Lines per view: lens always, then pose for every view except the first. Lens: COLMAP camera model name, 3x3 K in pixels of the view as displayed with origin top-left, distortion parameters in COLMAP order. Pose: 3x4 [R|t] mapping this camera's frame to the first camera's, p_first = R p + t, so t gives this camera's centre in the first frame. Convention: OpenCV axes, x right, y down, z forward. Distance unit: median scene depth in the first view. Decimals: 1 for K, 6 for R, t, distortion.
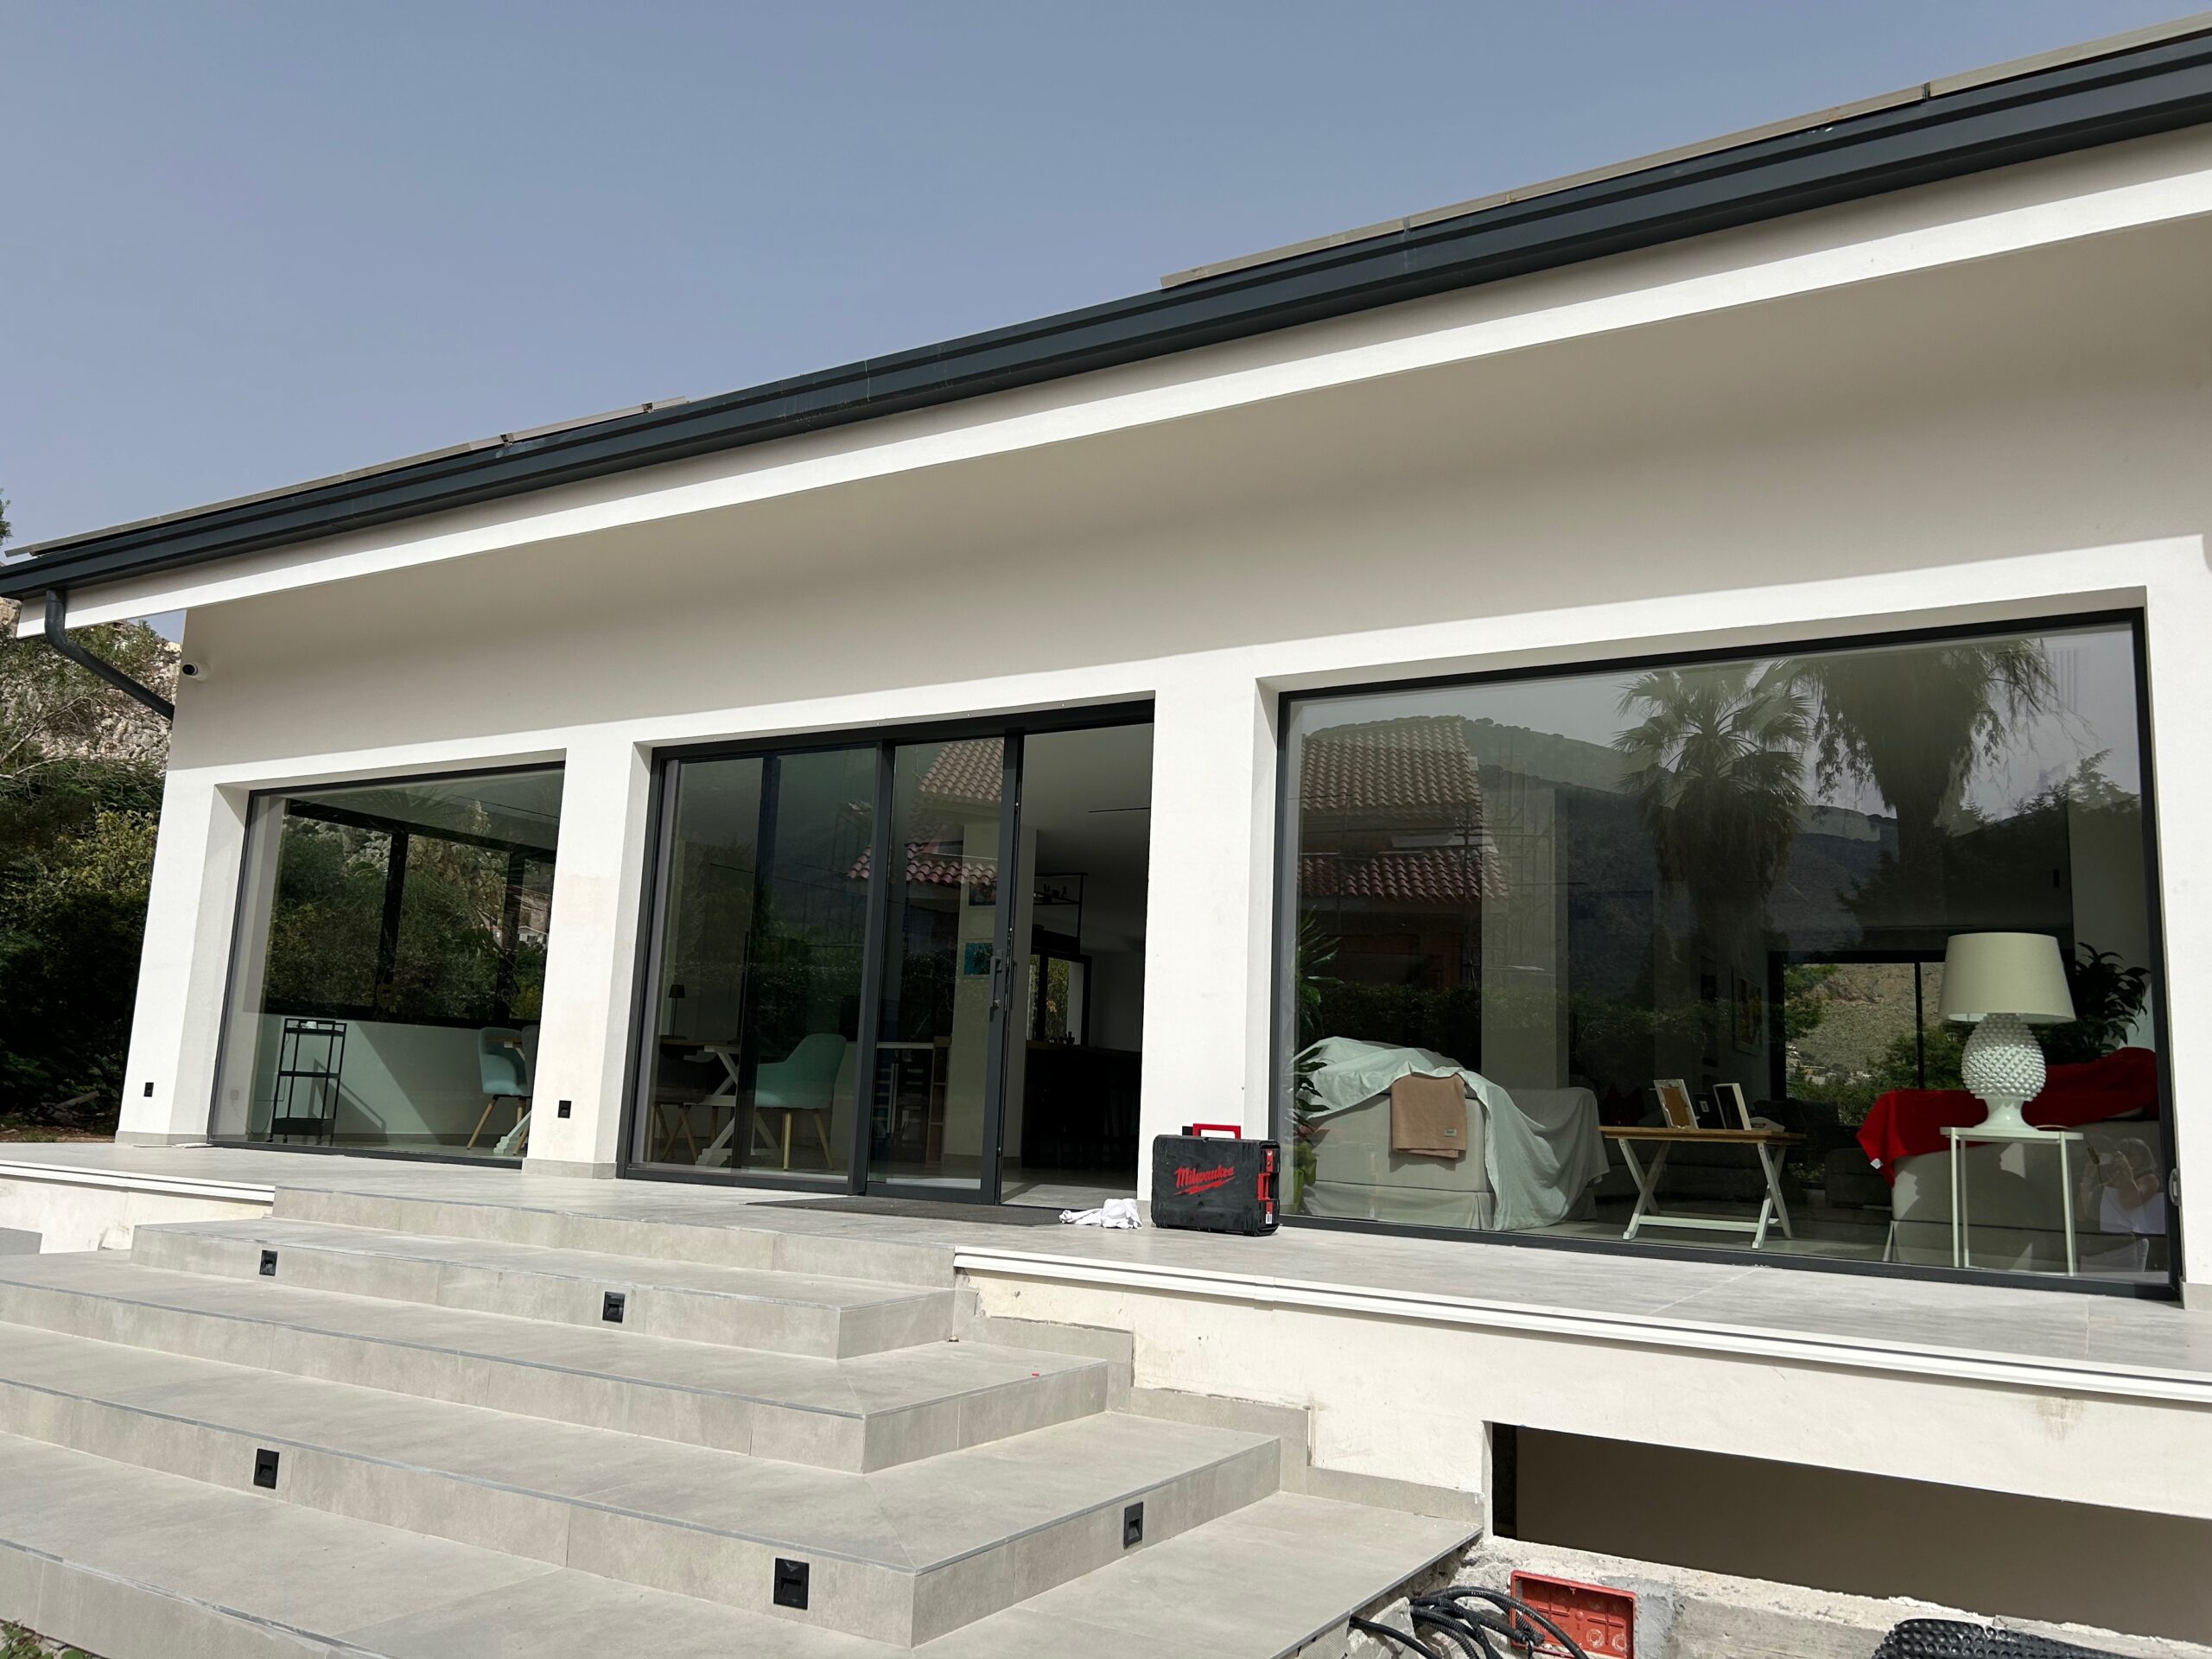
lens RADIAL K [[1664.0, 0, 1104.1], [0, 1664.0, 868.4], [0, 0, 1]] dist [0.036689, -0.036858]
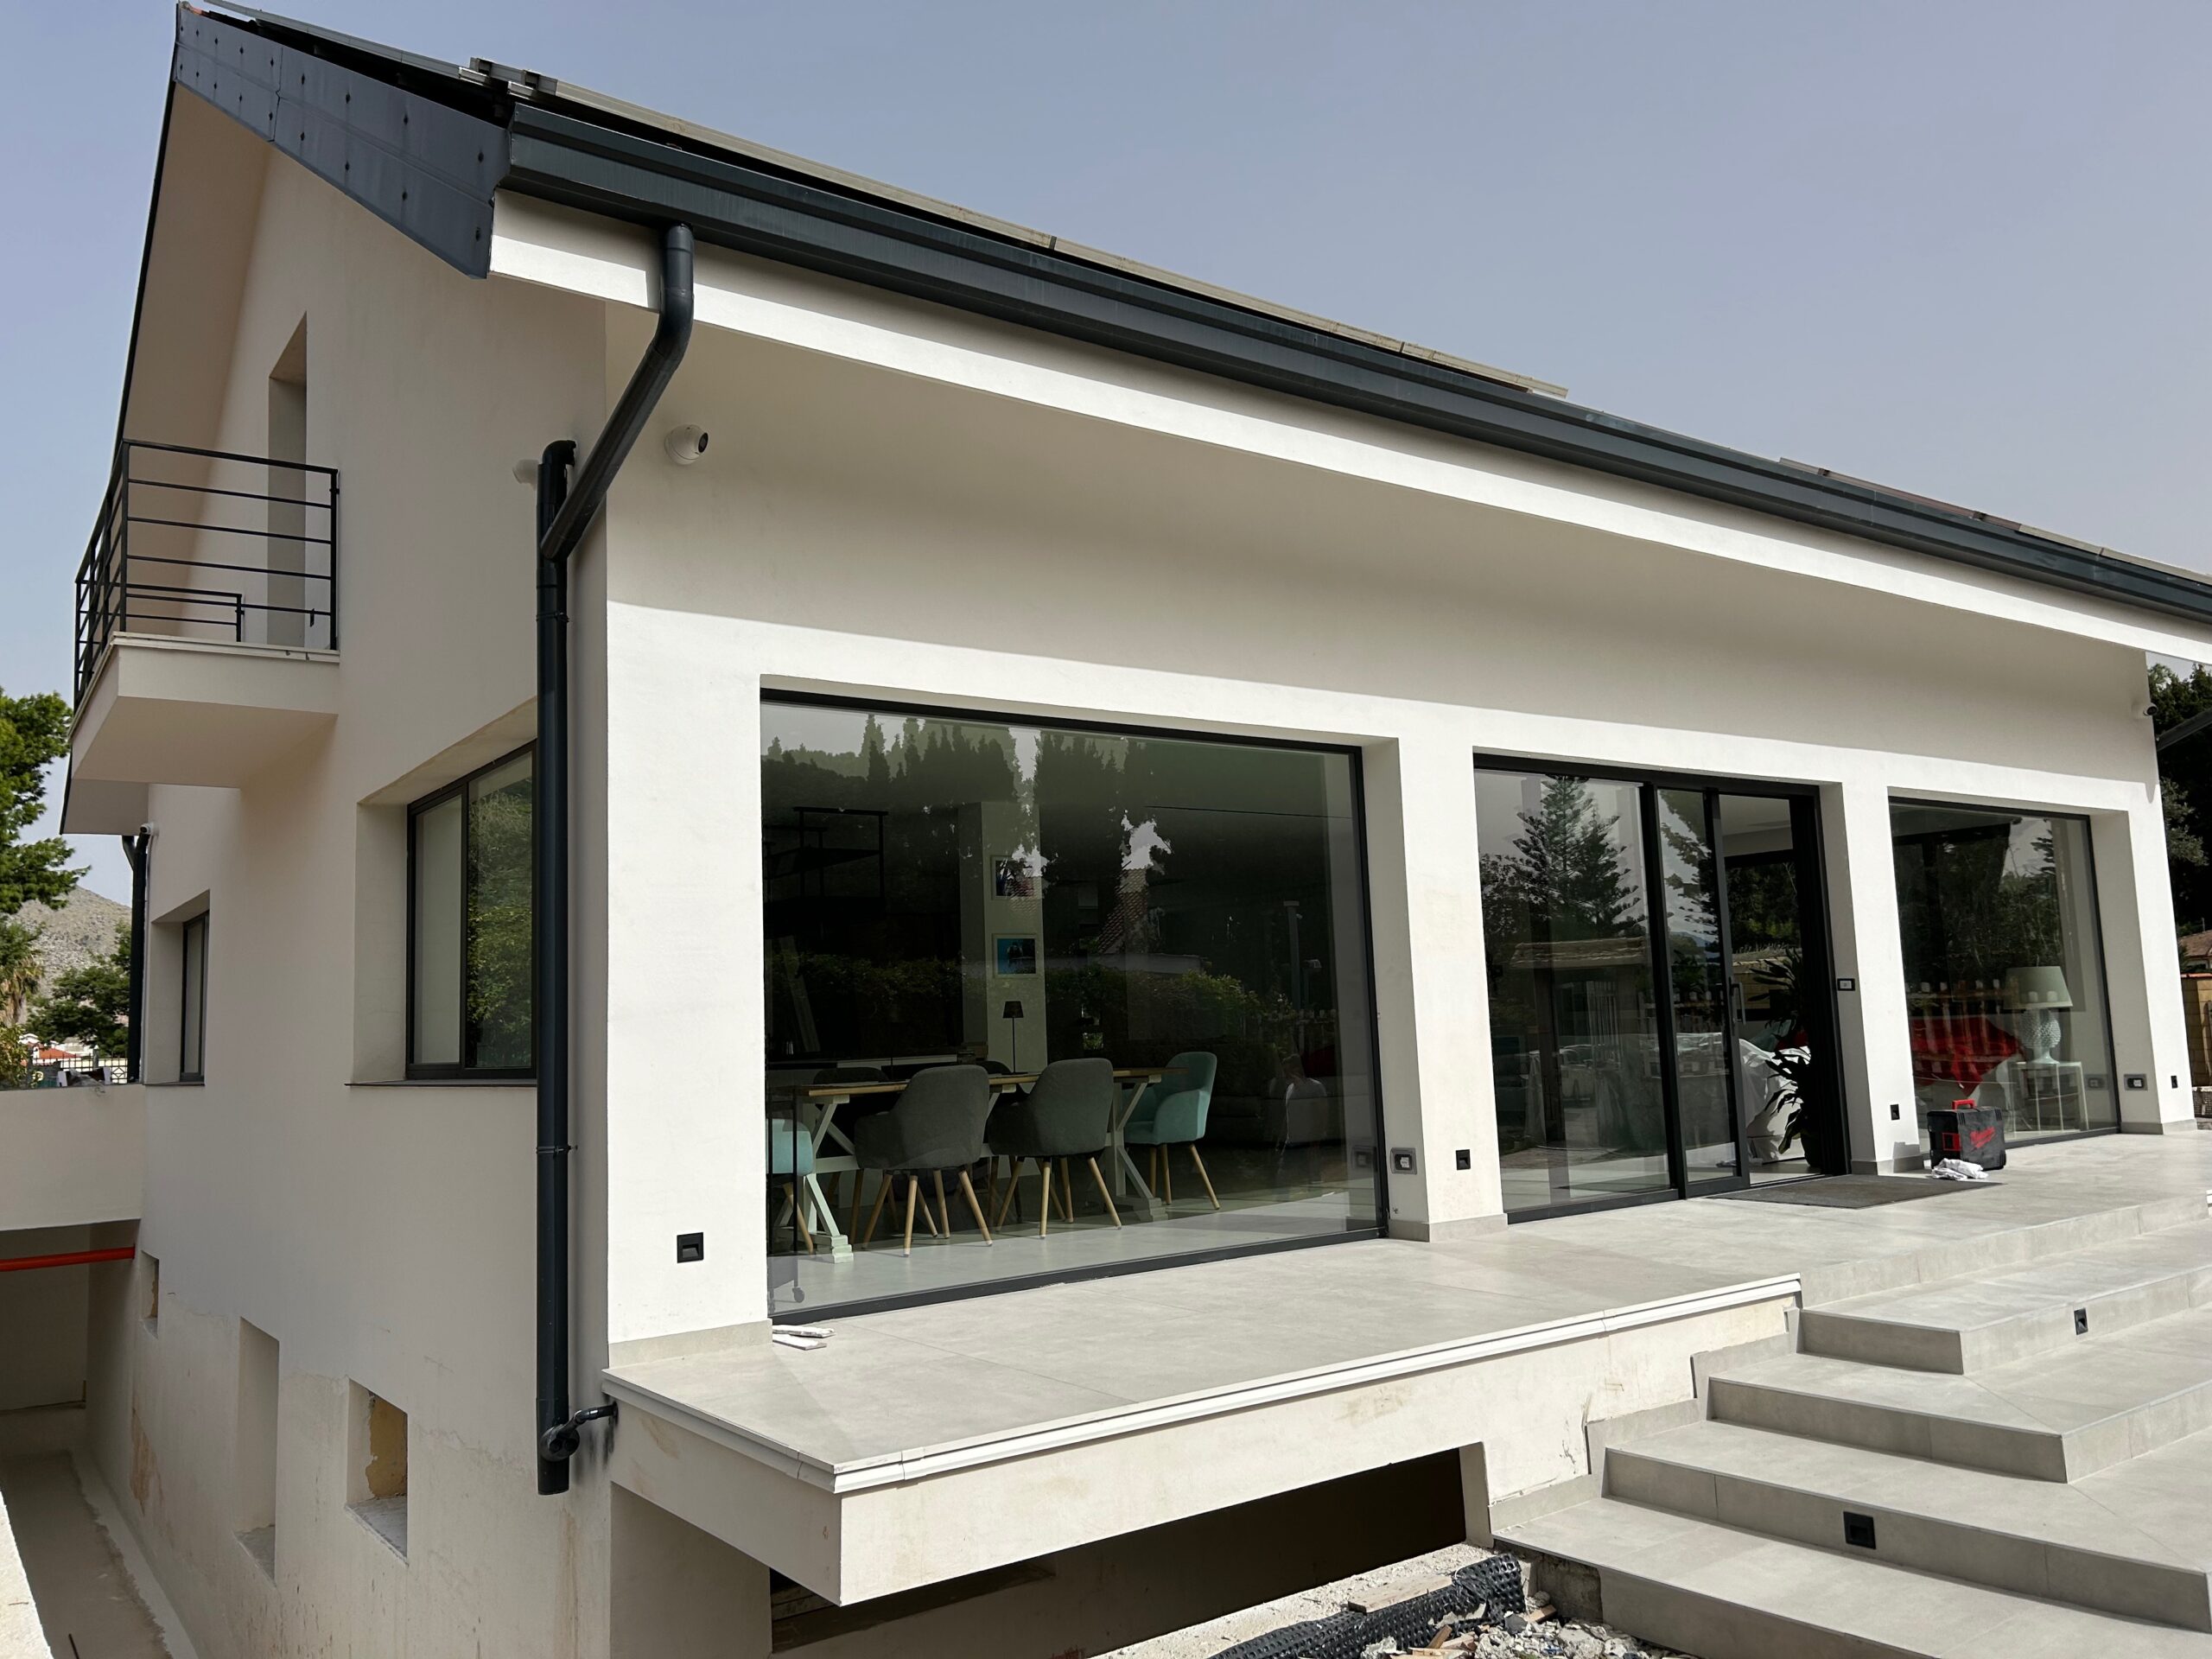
lens RADIAL K [[1700.5, 0, 1106.0], [0, 1700.5, 829.5], [0, 0, 1]] dist [0.010985, -0.000402]
pose [[0.413152, 0.044342, 0.909582, -1.524517], [-0.073597, 0.997172, -0.015183, -0.001862], [-0.907683, -0.060670, 0.415247, 1.009230]]
